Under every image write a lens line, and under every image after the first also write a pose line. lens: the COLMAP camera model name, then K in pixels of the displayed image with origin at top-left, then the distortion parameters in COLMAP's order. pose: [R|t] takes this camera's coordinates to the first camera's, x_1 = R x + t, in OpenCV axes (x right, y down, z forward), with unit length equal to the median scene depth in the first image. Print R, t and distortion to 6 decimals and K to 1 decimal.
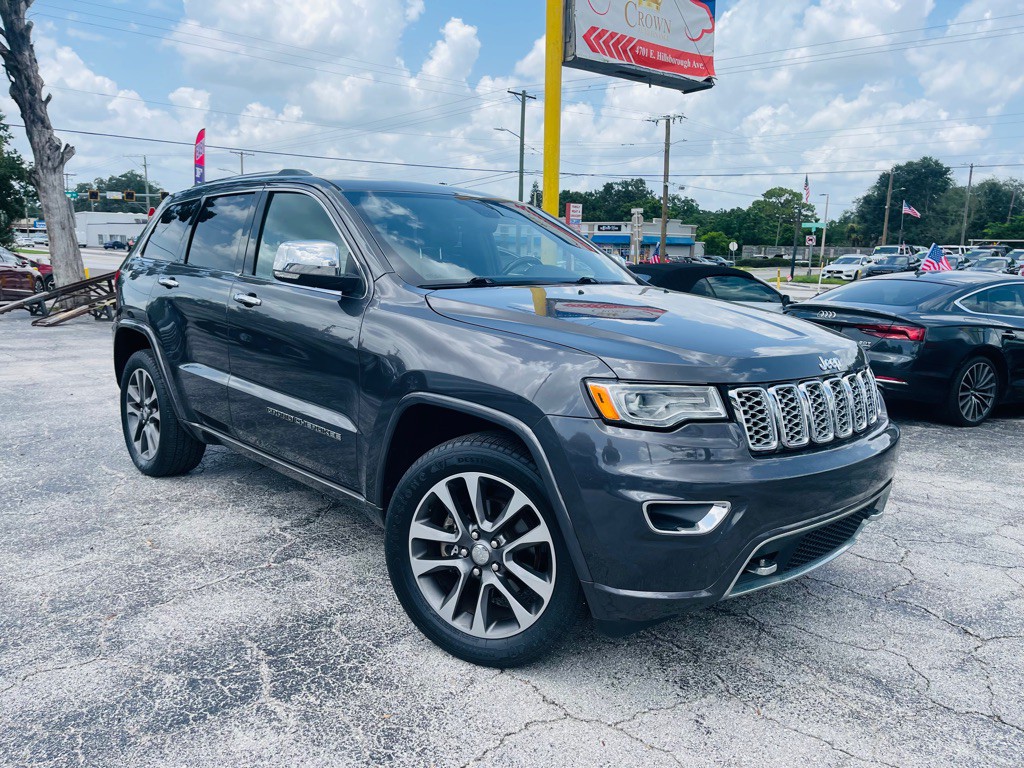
lens RADIAL K [[774.2, 0, 502.6], [0, 774.2, 375.7], [0, 0, 1]] dist [0.083258, -0.112991]
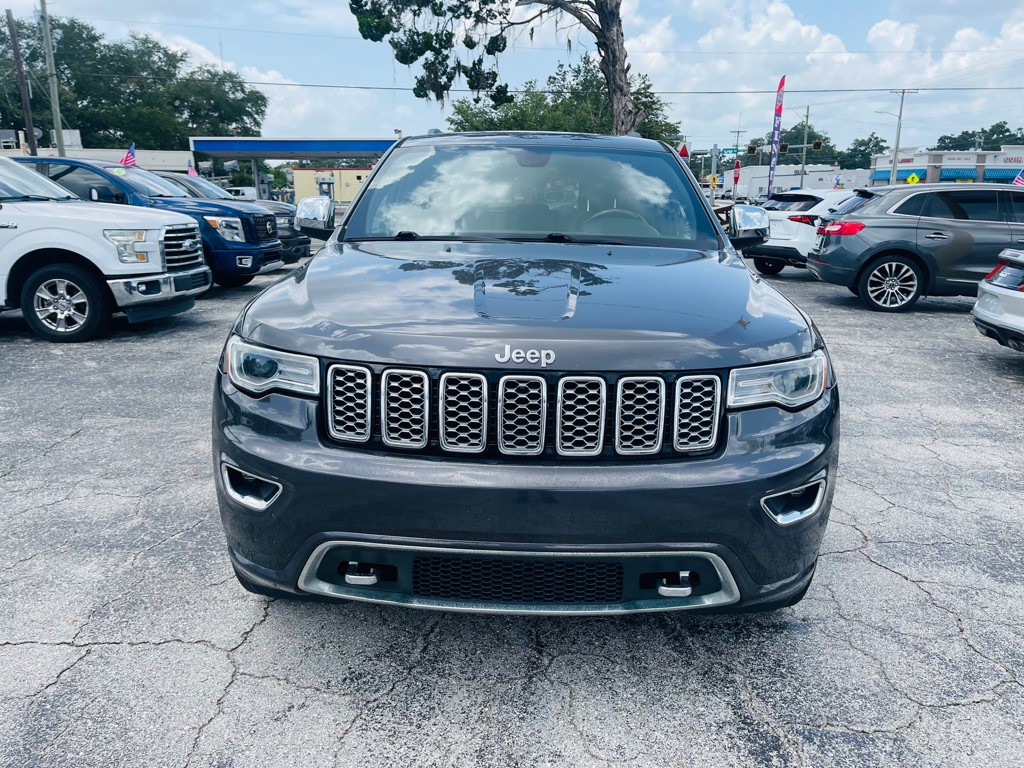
lens RADIAL K [[774.2, 0, 502.2], [0, 774.2, 380.7], [0, 0, 1]] dist [0.083258, -0.112991]
pose [[0.703608, 0.144513, -0.695739, 0.683439], [-0.097897, 0.989479, 0.106522, -0.050031], [0.703813, -0.006839, 0.710353, 0.337859]]
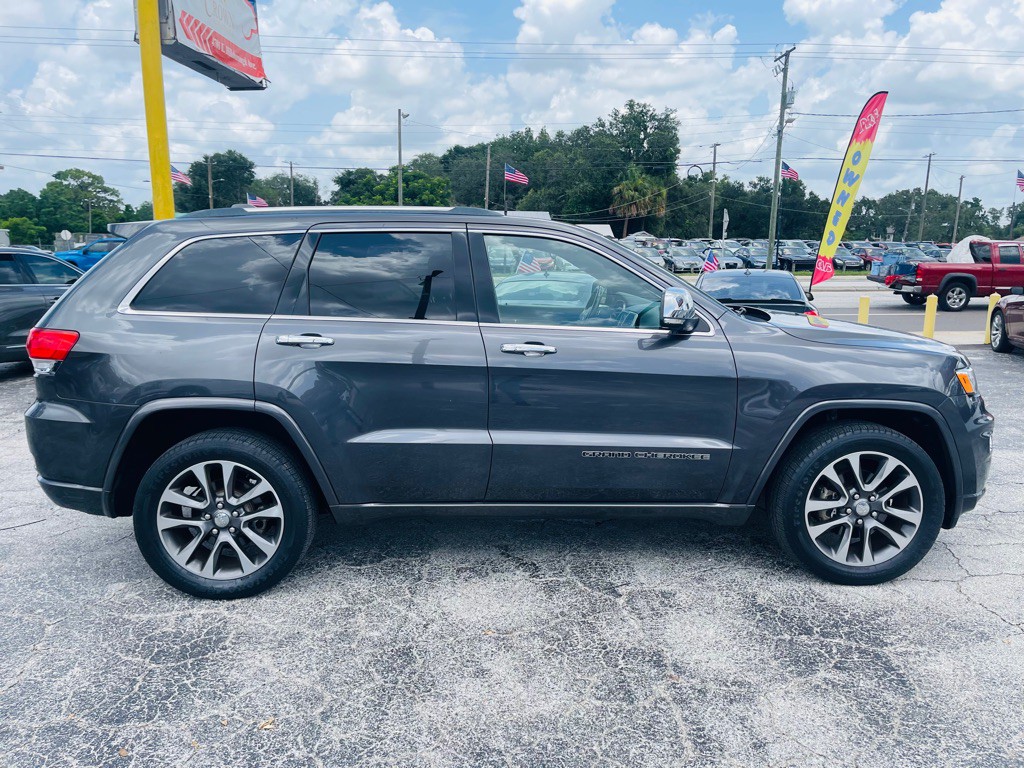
lens RADIAL K [[774.2, 0, 521.0], [0, 774.2, 378.3], [0, 0, 1]] dist [0.083258, -0.112991]
pose [[0.651726, -0.145529, 0.744362, -1.099545], [0.129886, 0.988336, 0.079506, -0.146184], [-0.747250, 0.044866, 0.663026, 0.392039]]
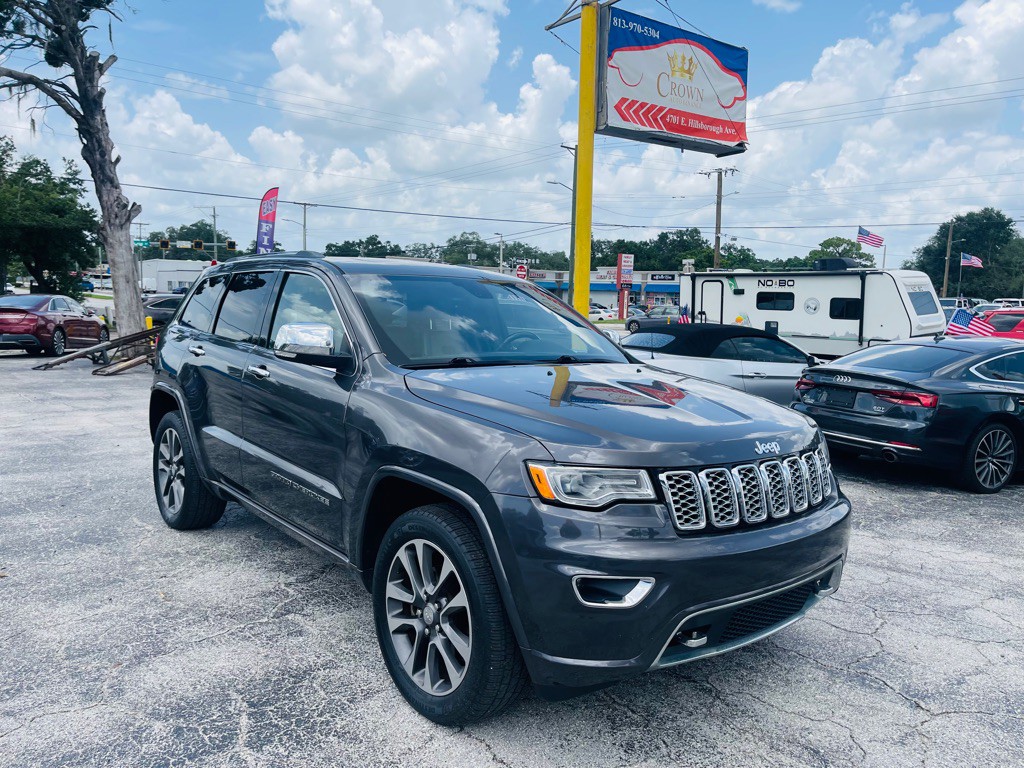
lens RADIAL K [[774.2, 0, 516.5], [0, 774.2, 379.3], [0, 0, 1]] dist [0.083258, -0.112991]
pose [[0.998520, 0.011572, -0.053139, 0.093458], [-0.014472, 0.998408, -0.054516, -0.033056], [0.052423, 0.055204, 0.997098, -0.070693]]
